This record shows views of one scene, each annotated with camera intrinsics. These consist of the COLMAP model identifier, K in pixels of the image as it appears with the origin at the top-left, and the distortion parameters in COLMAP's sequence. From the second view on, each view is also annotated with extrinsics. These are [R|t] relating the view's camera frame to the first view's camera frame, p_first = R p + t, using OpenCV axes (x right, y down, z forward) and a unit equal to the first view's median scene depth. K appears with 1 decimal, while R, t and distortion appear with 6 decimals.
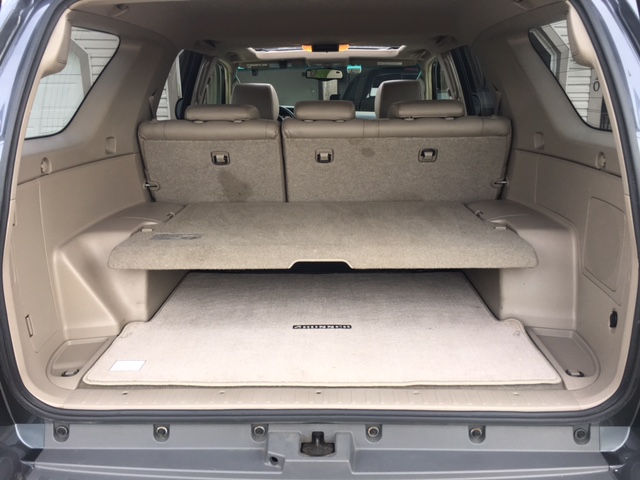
lens RADIAL K [[544.0, 0, 320.0], [0, 544.0, 240.0], [0, 0, 1]] dist [0.052737, -0.063500]
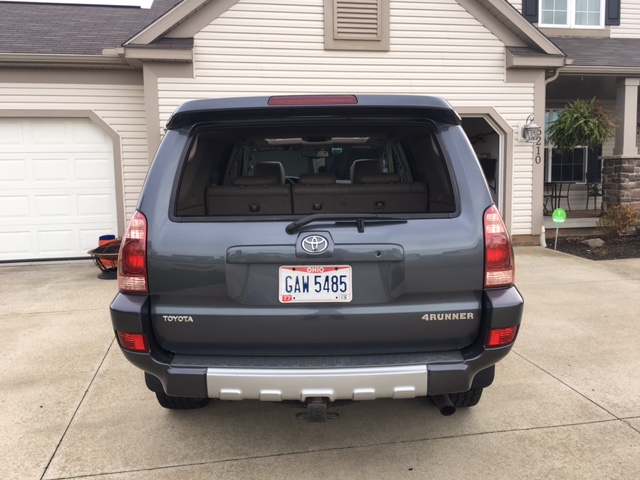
lens RADIAL K [[544.0, 0, 320.0], [0, 544.0, 240.0], [0, 0, 1]] dist [0.052737, -0.063500]
pose [[0.999757, -0.007039, 0.020911, -0.013657], [0.009577, 0.992253, -0.123865, 0.107444], [-0.019877, 0.124035, 0.992079, -0.438296]]
